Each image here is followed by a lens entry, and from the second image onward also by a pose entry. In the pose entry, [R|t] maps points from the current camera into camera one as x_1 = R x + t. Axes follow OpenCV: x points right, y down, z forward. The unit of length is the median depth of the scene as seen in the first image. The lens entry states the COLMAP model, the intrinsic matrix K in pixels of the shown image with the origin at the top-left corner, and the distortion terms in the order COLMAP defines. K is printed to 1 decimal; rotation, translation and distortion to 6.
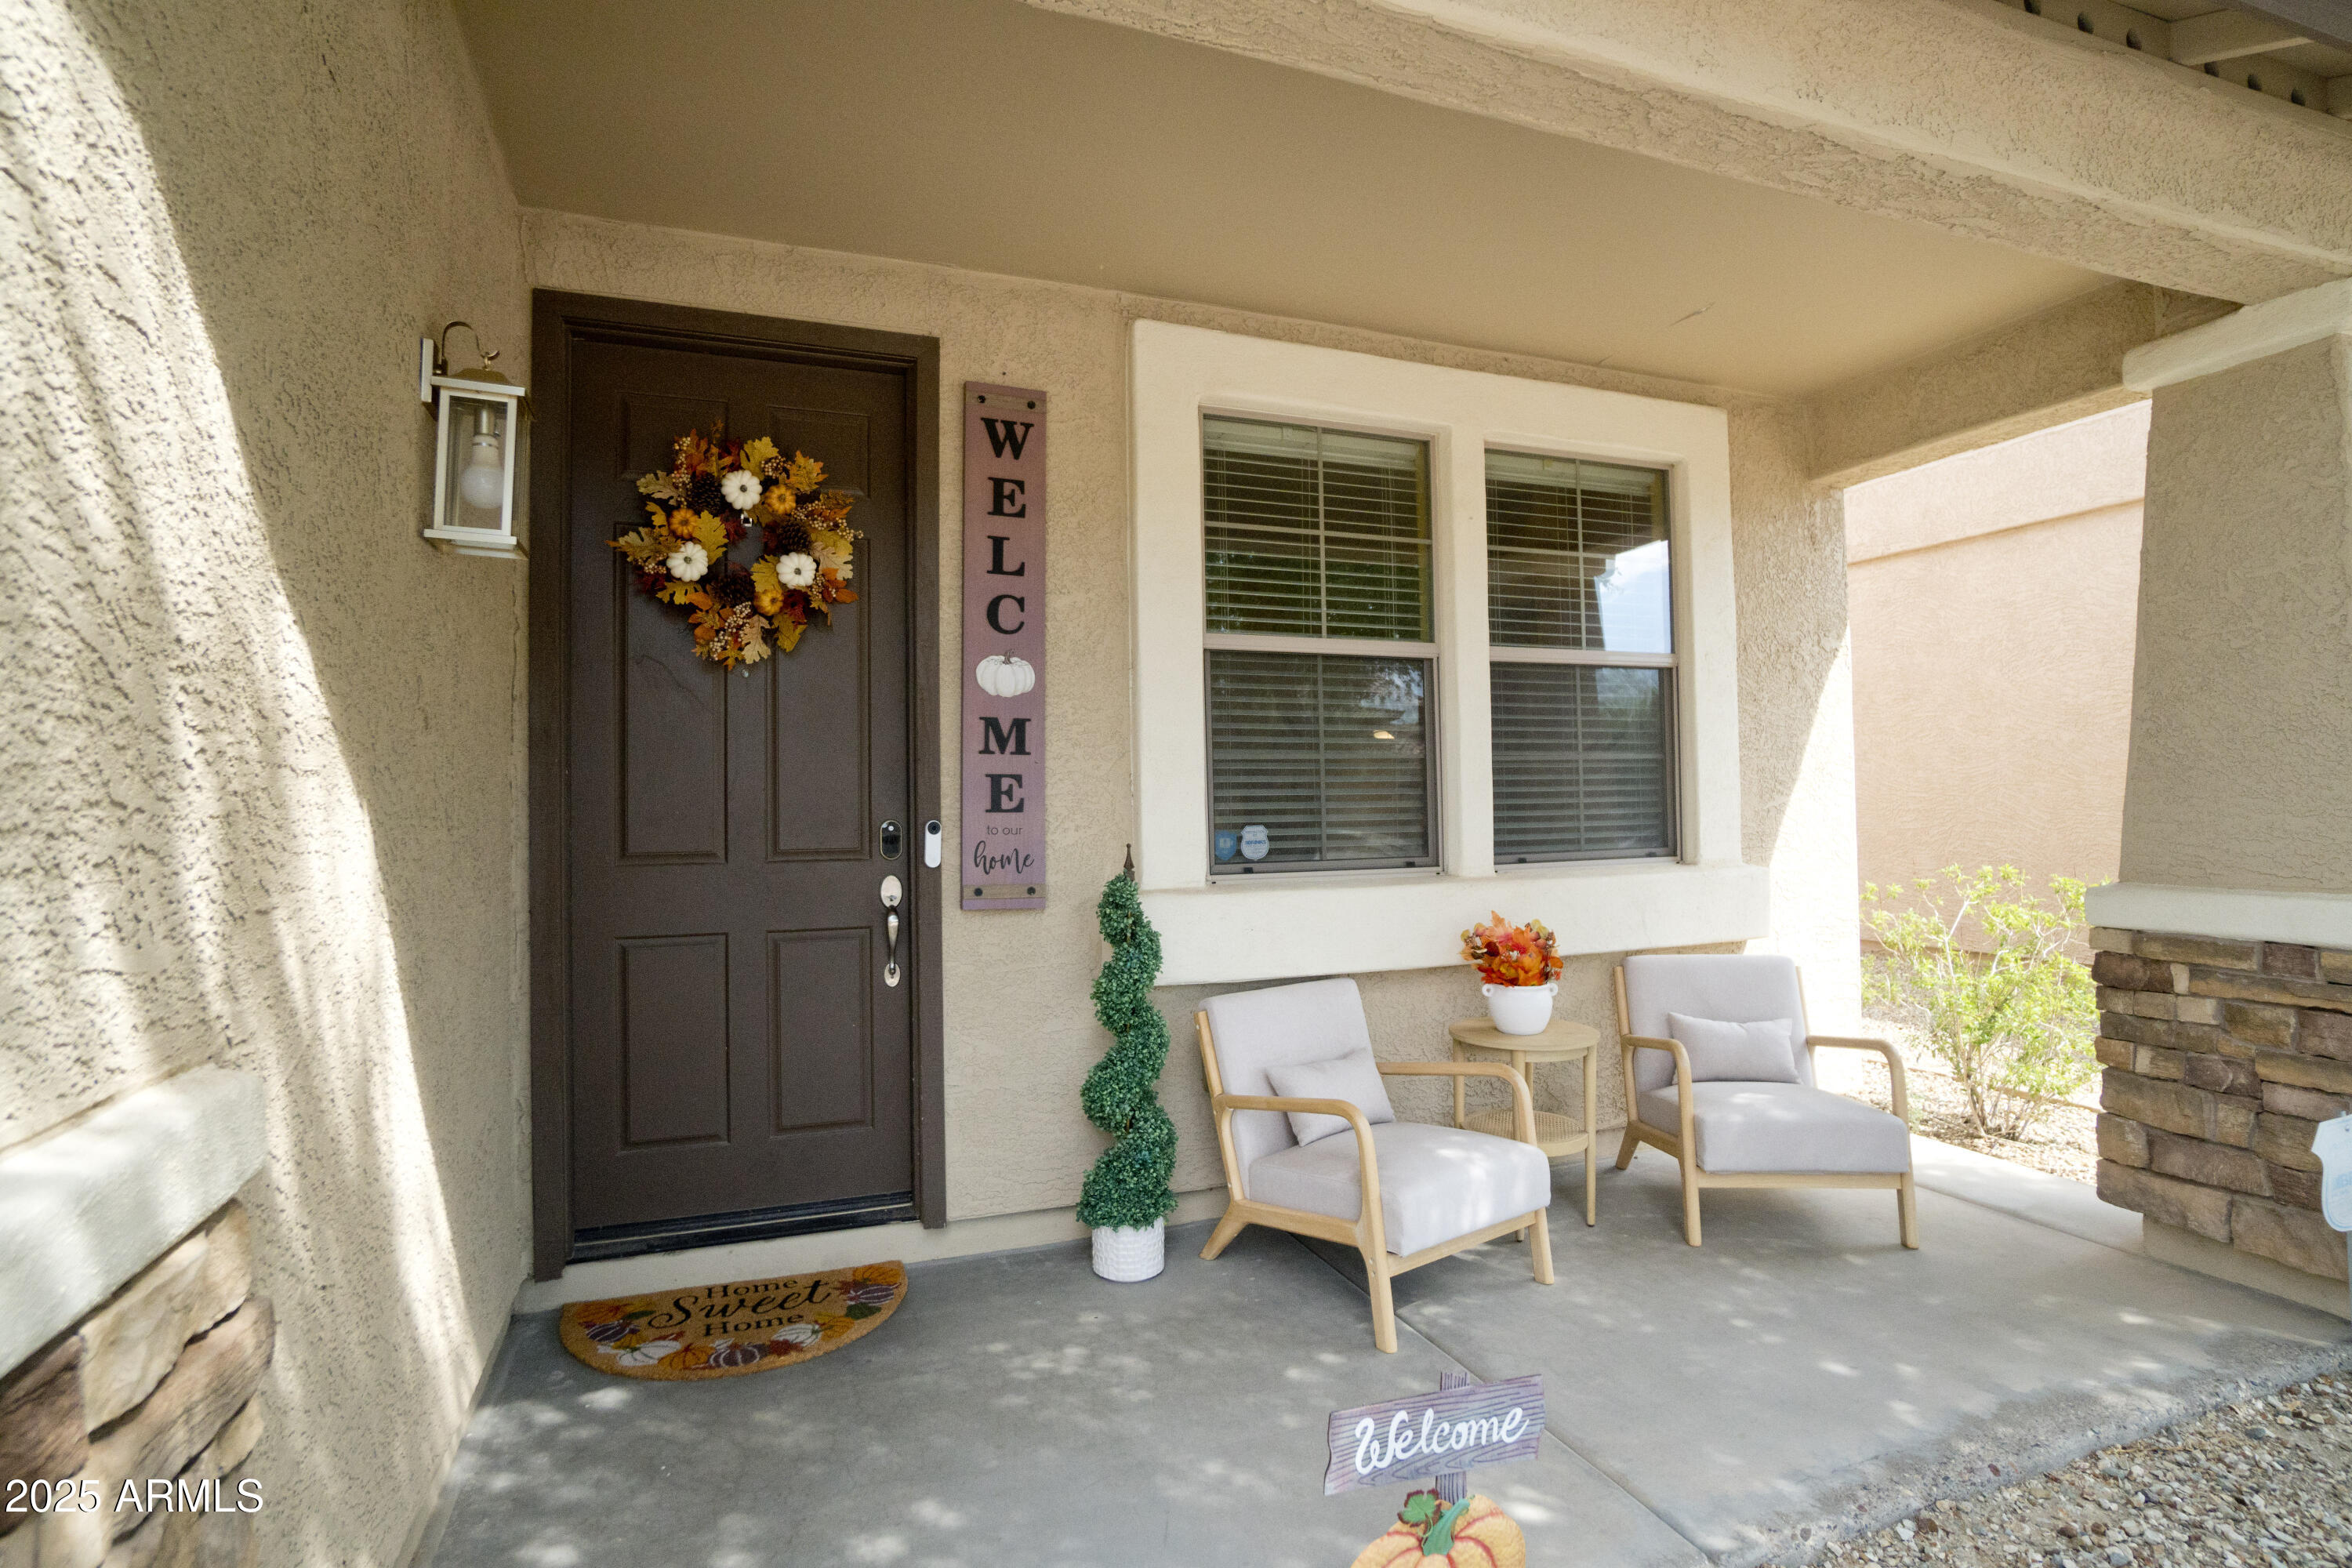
lens RADIAL K [[1149.9, 0, 1176.2], [0, 1149.9, 779.8], [0, 0, 1]] dist [-0.028256, 0.007535]
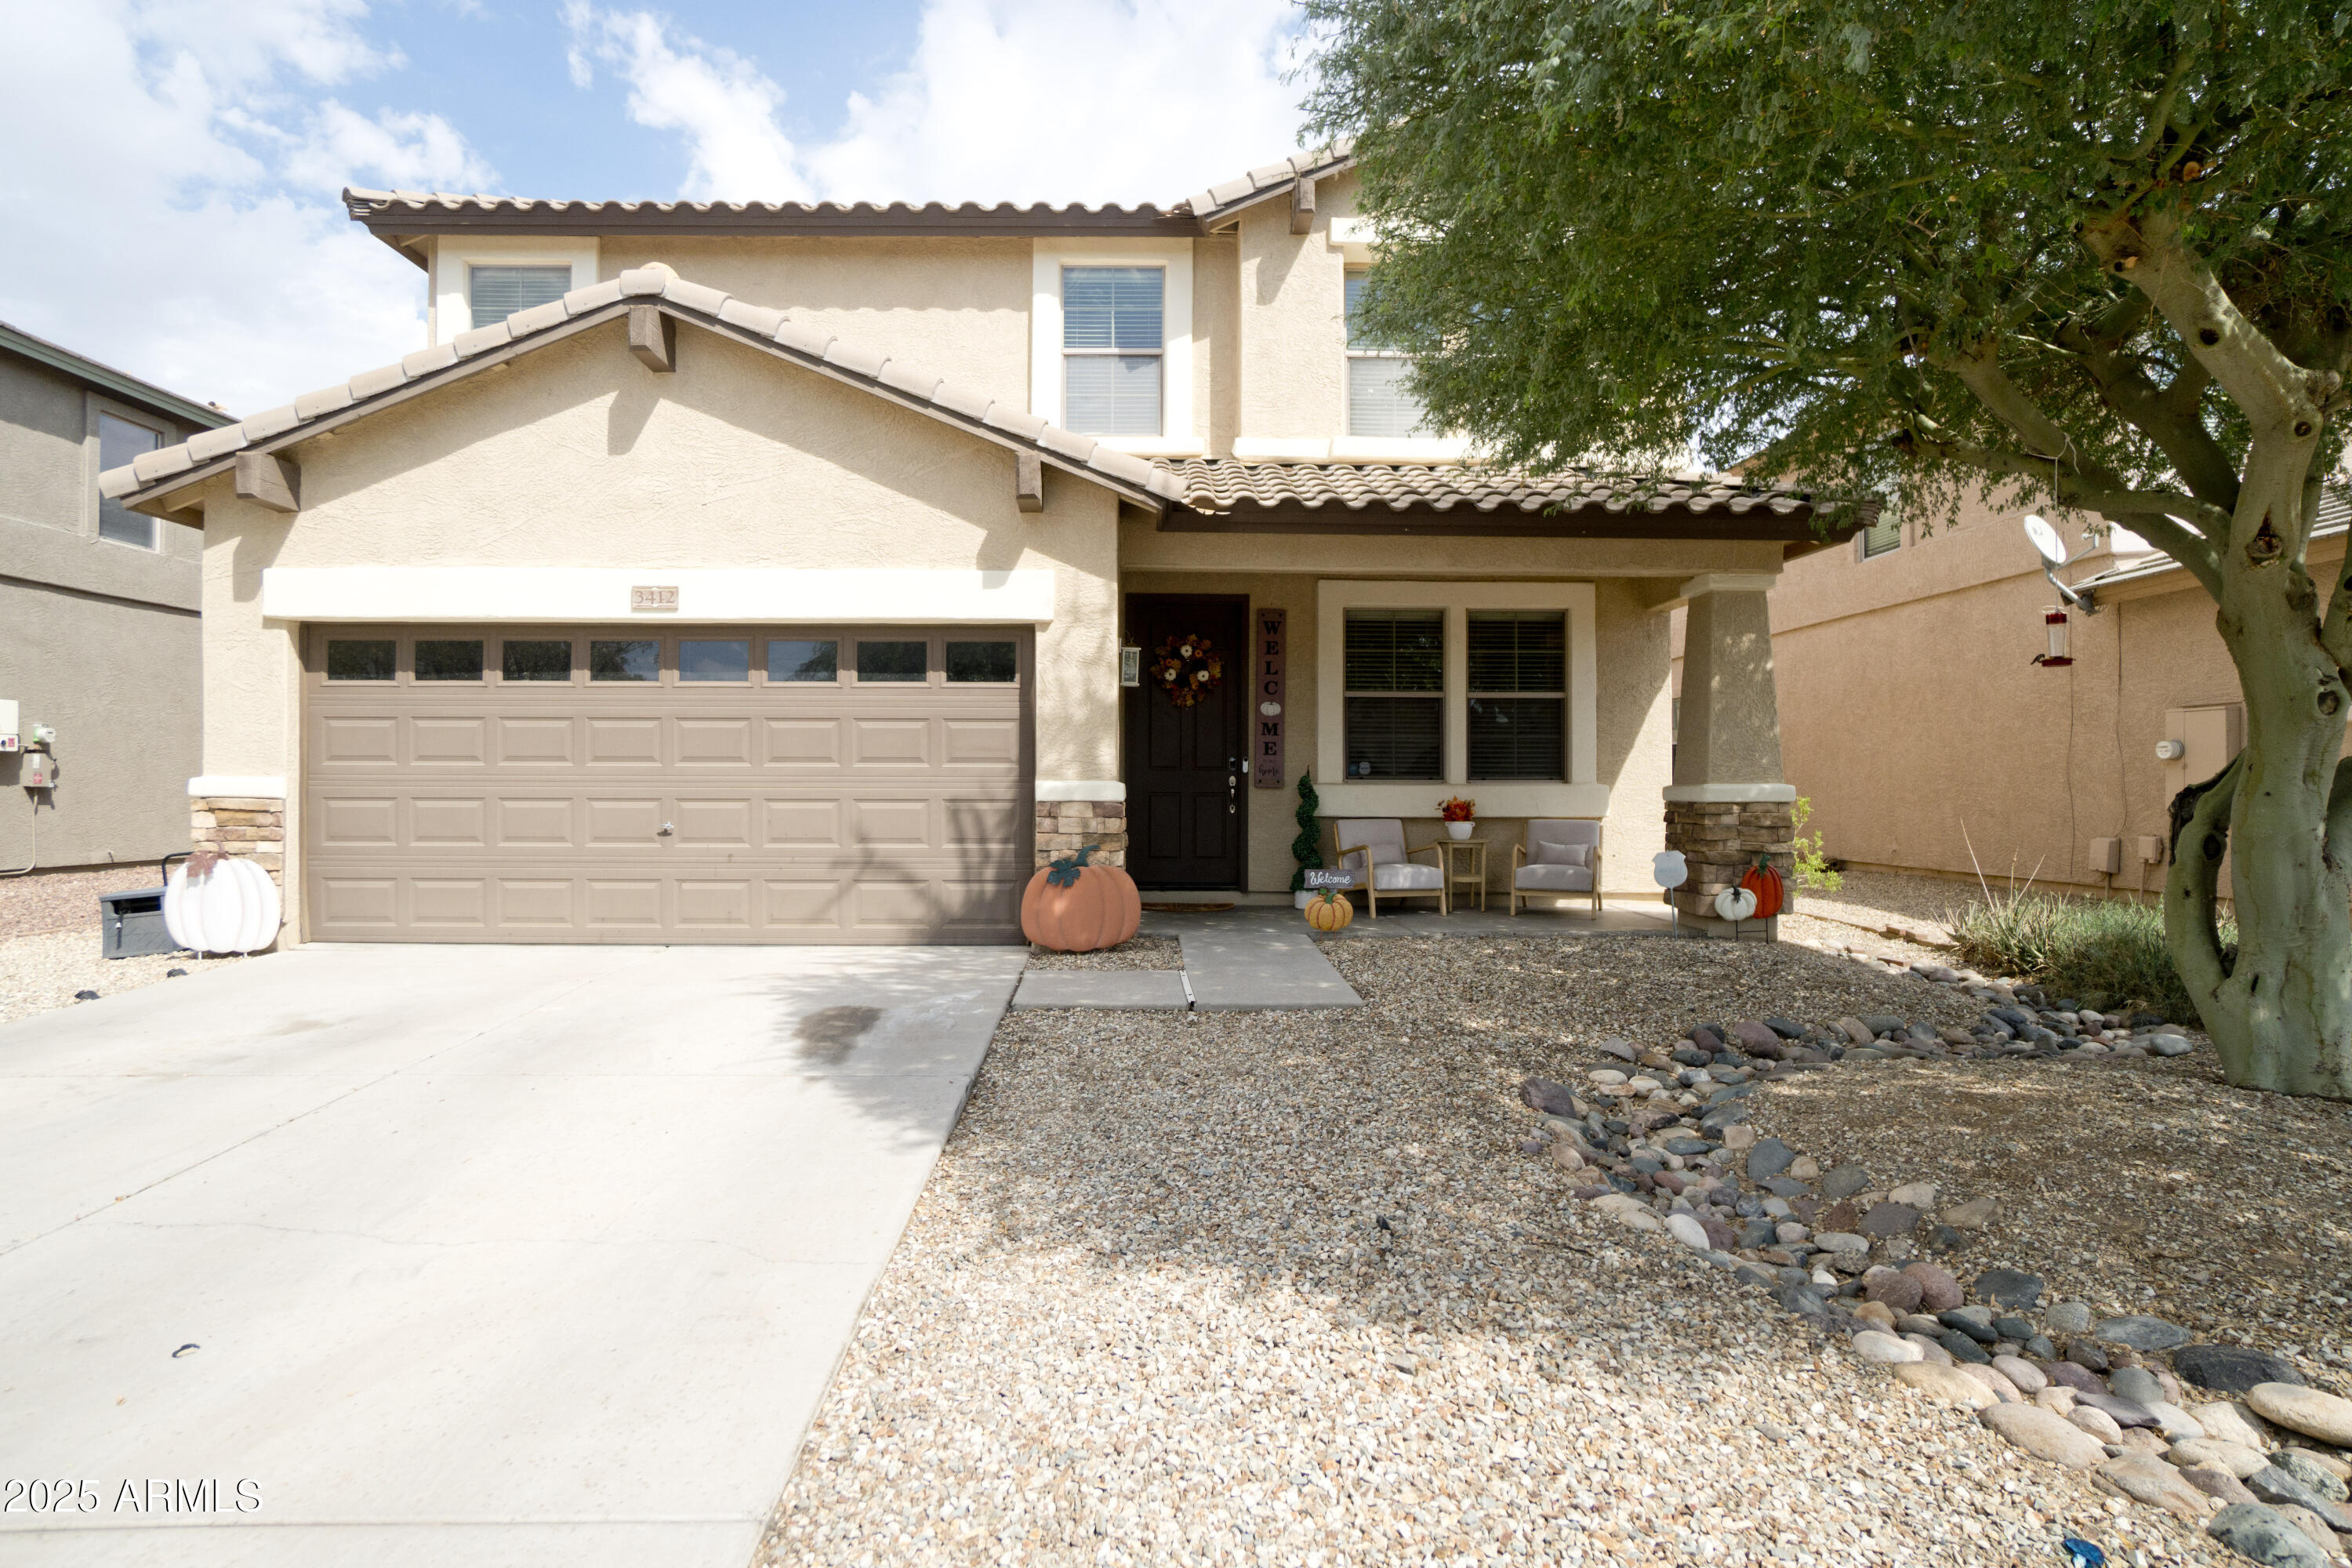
lens RADIAL K [[1222.3, 0, 1173.5], [0, 1222.3, 783.3], [0, 0, 1]] dist [-0.000360, -0.000008]
pose [[0.949624, 0.009960, -0.313234, 0.567681], [-0.006852, 0.999916, 0.011025, 0.063776], [0.313318, -0.008323, 0.949612, -1.949614]]
